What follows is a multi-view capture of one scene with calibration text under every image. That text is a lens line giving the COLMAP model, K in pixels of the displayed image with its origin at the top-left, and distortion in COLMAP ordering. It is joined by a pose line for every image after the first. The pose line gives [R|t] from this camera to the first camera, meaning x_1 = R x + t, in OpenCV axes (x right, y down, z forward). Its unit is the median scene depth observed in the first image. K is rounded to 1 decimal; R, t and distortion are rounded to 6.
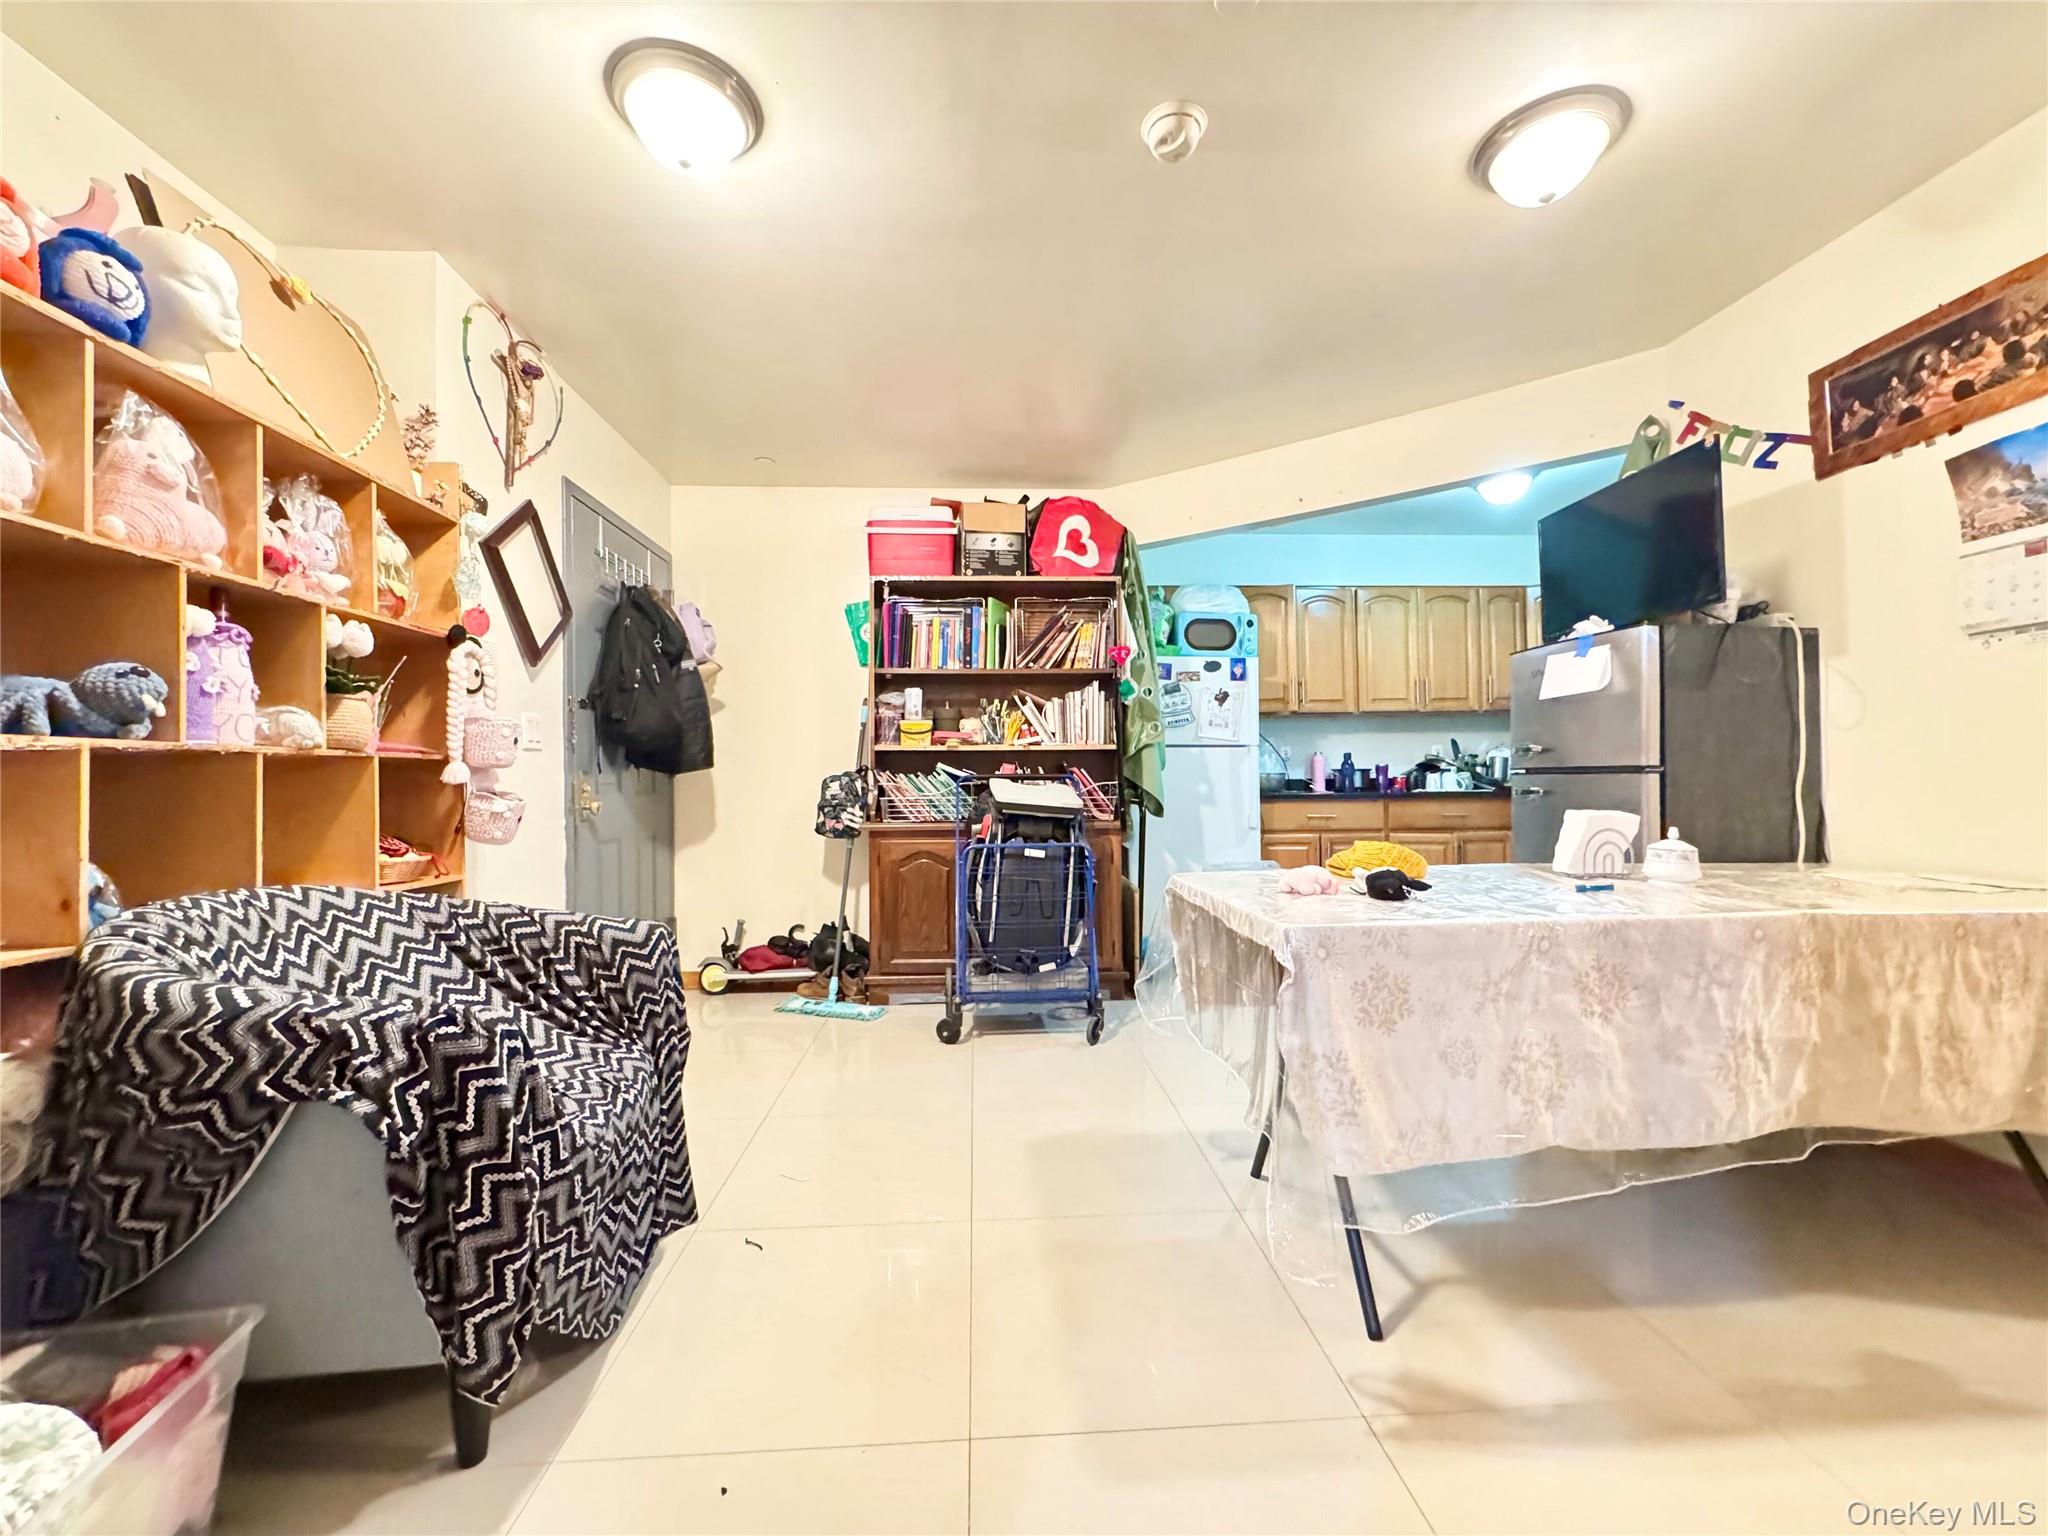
lens RADIAL K [[820.6, 0, 1024.0], [0, 820.6, 768.0], [0, 0, 1]] dist [-0.001527, -0.000044]
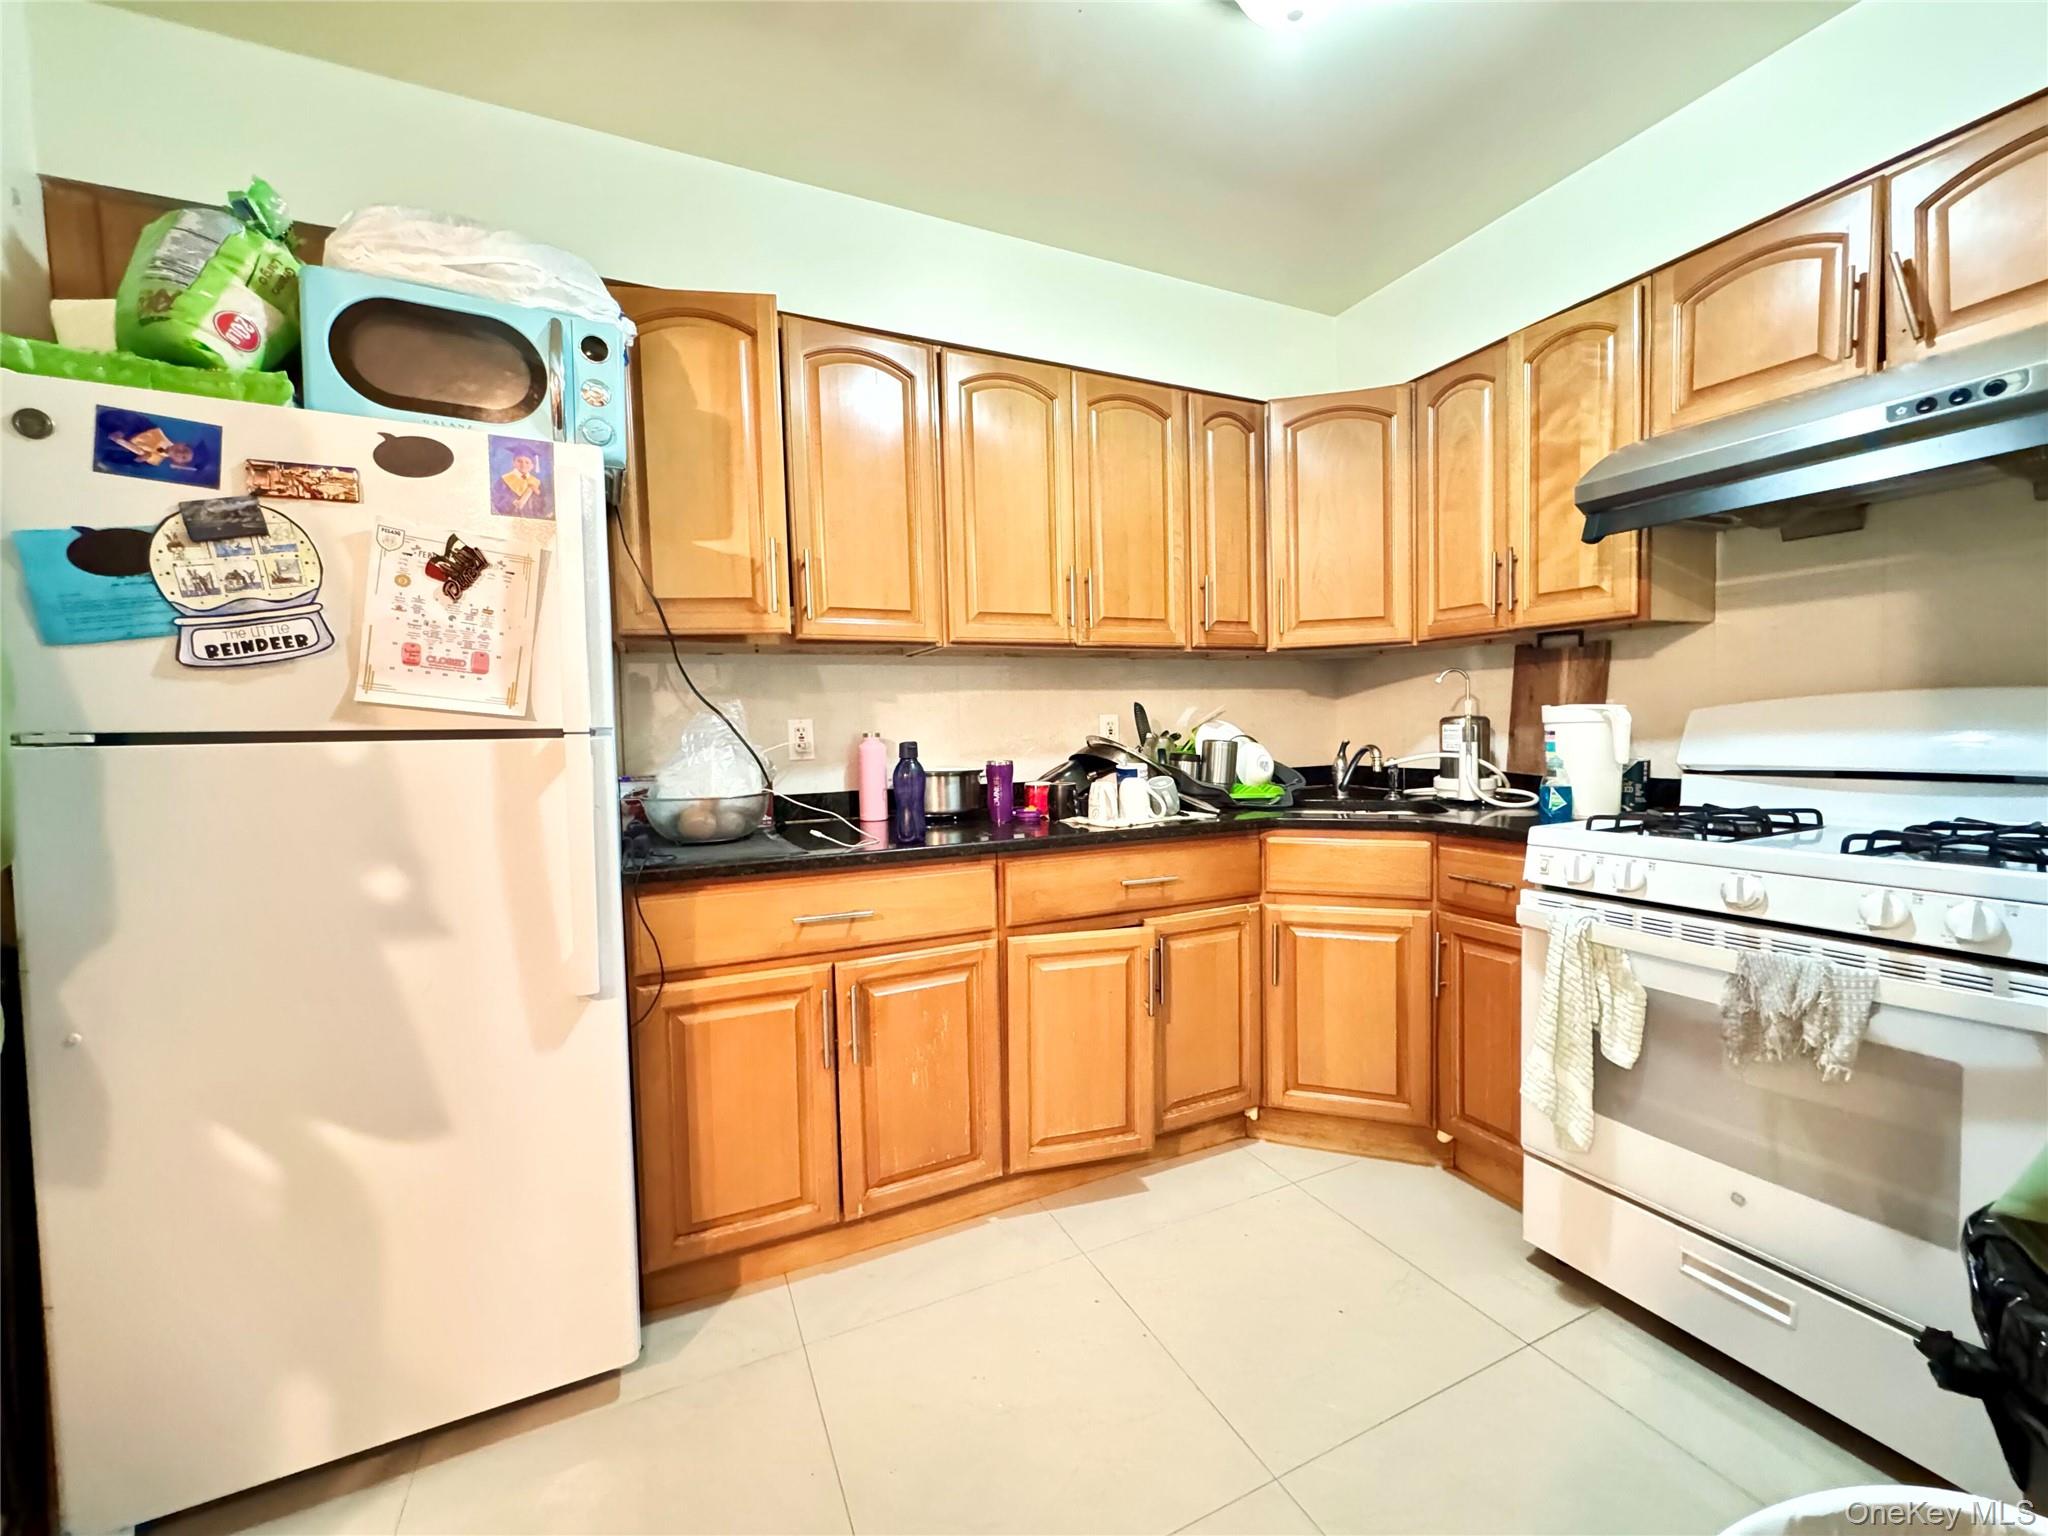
lens RADIAL K [[820.6, 0, 1024.0], [0, 820.6, 768.0], [0, 0, 1]] dist [-0.001527, -0.000044]
pose [[0.930635, -0.027388, 0.364922, 0.289857], [0.005304, 0.998100, 0.061384, -0.028805], [-0.365910, -0.055190, 0.929012, 0.588628]]
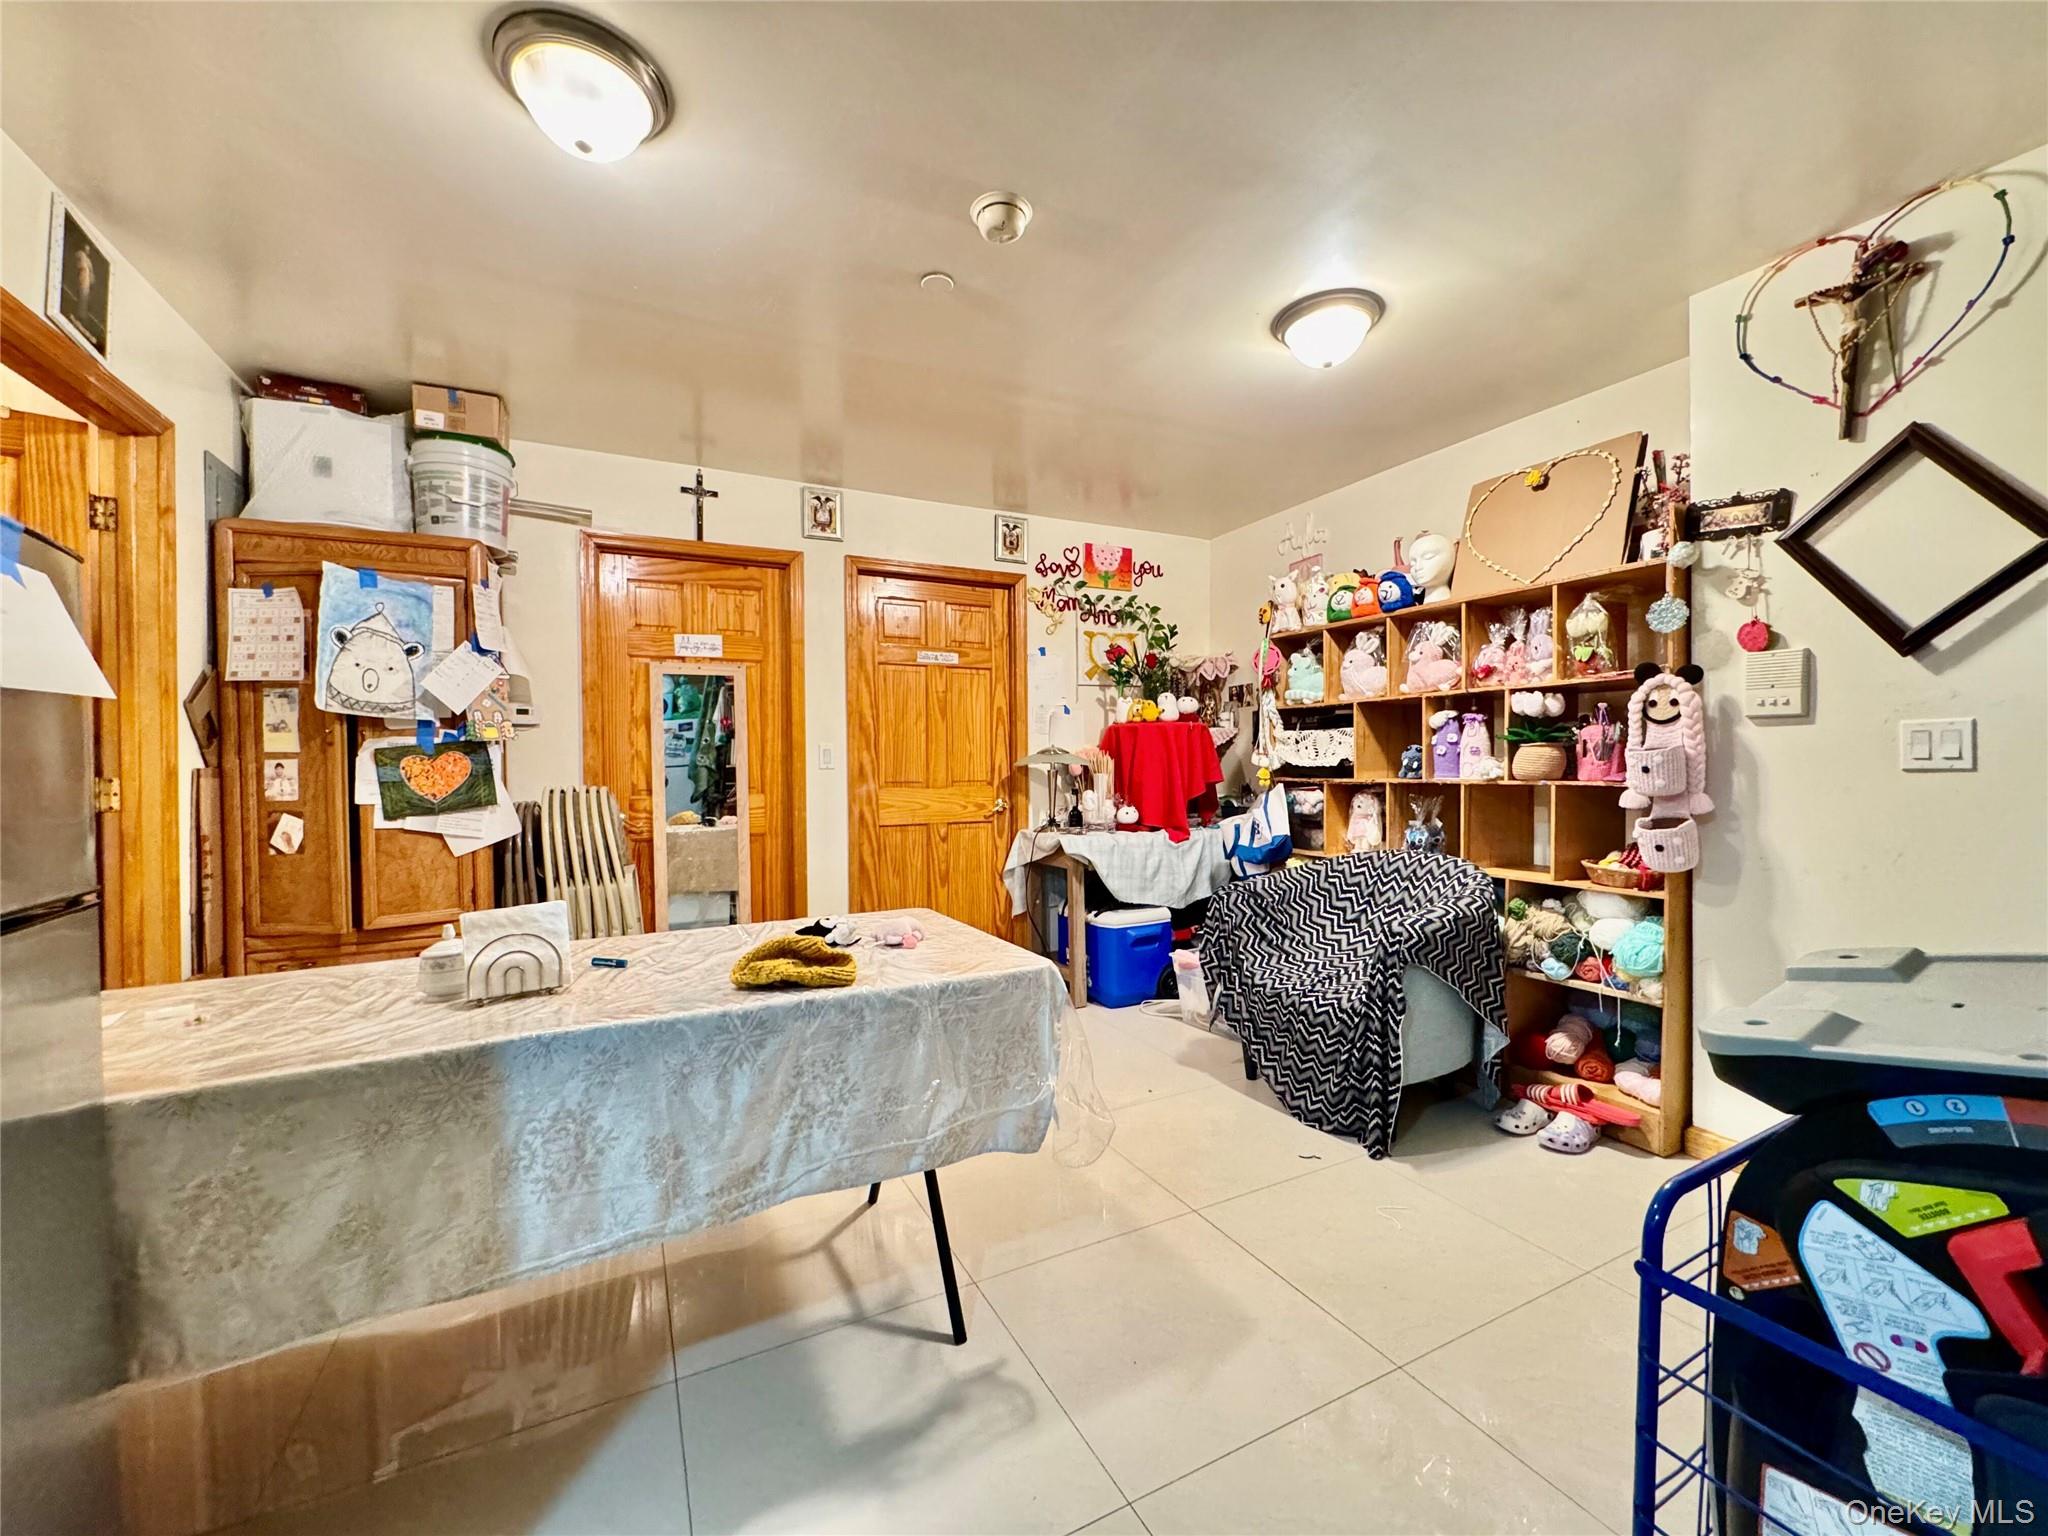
lens RADIAL K [[820.6, 0, 1024.0], [0, 820.6, 768.0], [0, 0, 1]] dist [-0.001527, -0.000044]
pose [[-0.918986, 0.019327, -0.393815, 0.663146], [0.024356, 0.999673, -0.007774, -0.061444], [0.393536, -0.016736, -0.919157, 2.201310]]
